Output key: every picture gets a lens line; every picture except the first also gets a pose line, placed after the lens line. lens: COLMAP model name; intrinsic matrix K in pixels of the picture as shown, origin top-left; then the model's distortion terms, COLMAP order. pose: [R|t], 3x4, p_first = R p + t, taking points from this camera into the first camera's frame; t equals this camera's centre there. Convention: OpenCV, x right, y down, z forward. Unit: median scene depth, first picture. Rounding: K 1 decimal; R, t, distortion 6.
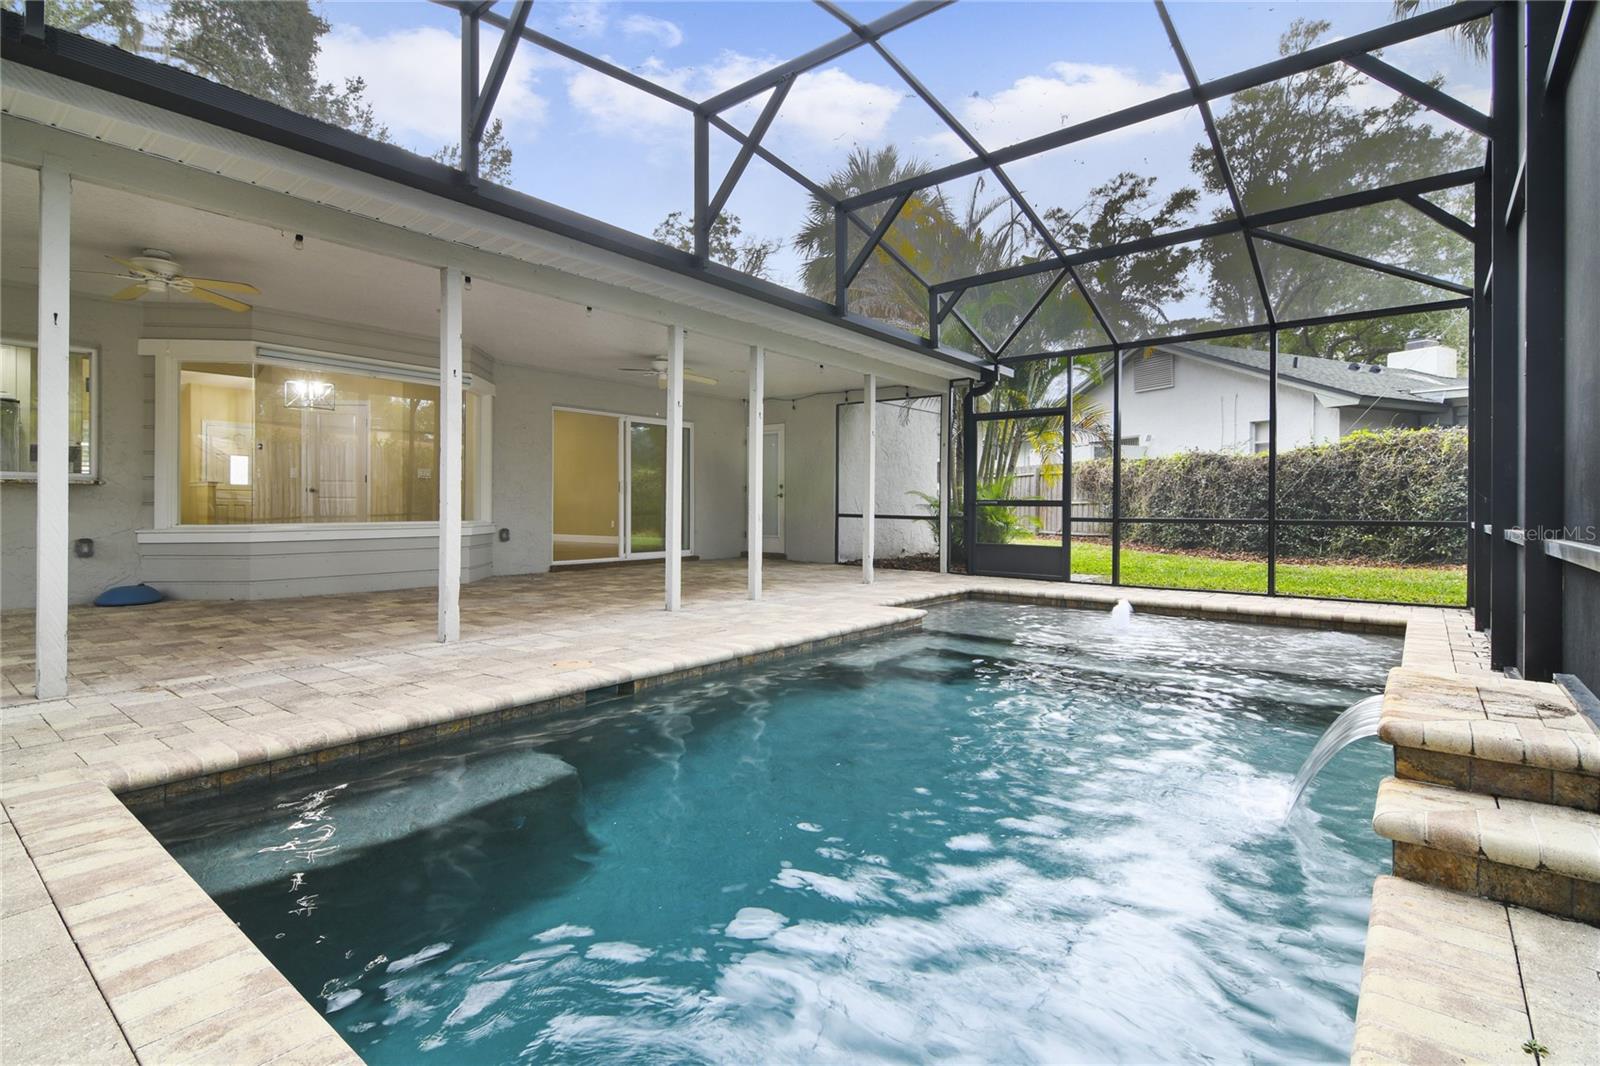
lens RADIAL K [[768.5, 0, 794.3], [0, 768.5, 499.4], [0, 0, 1]] dist [0.000323, -0.000001]
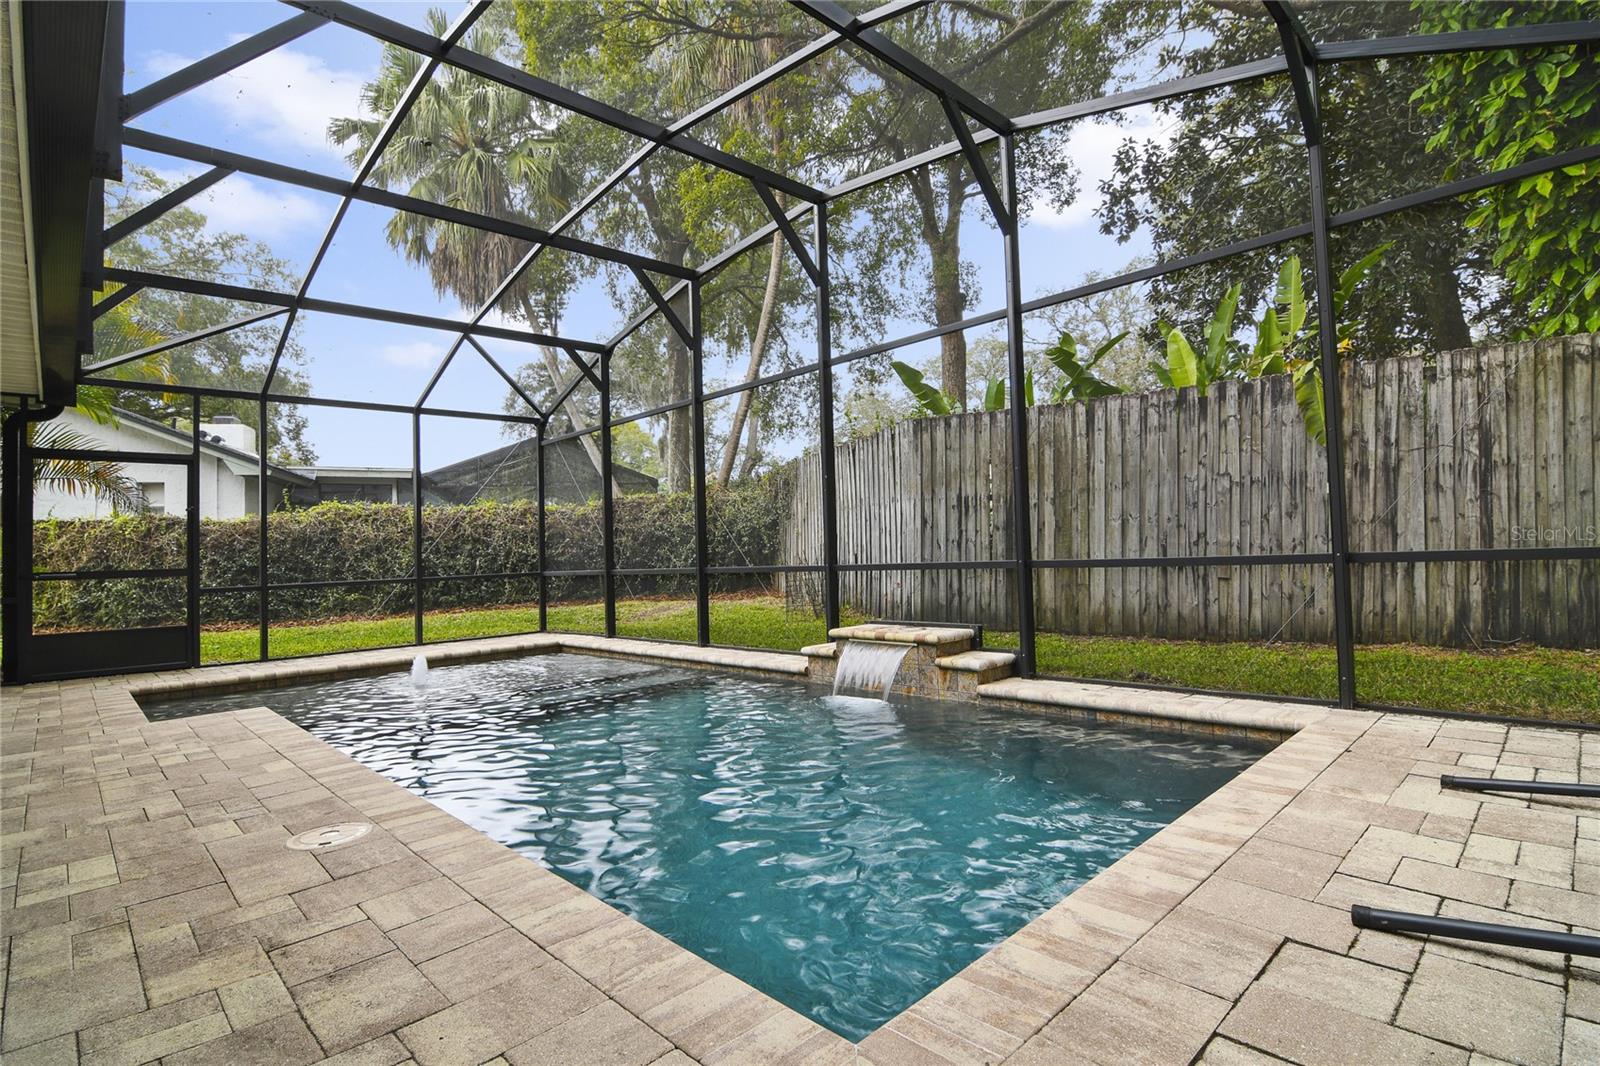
lens RADIAL K [[775.1, 0, 804.0], [0, 775.1, 530.5], [0, 0, 1]] dist [-0.000564, -0.000272]
pose [[0.124846, 0.021437, 0.991945, -0.281744], [0.028645, 0.999272, -0.025201, 0.000623], [-0.991763, 0.031560, 0.124141, 0.180989]]
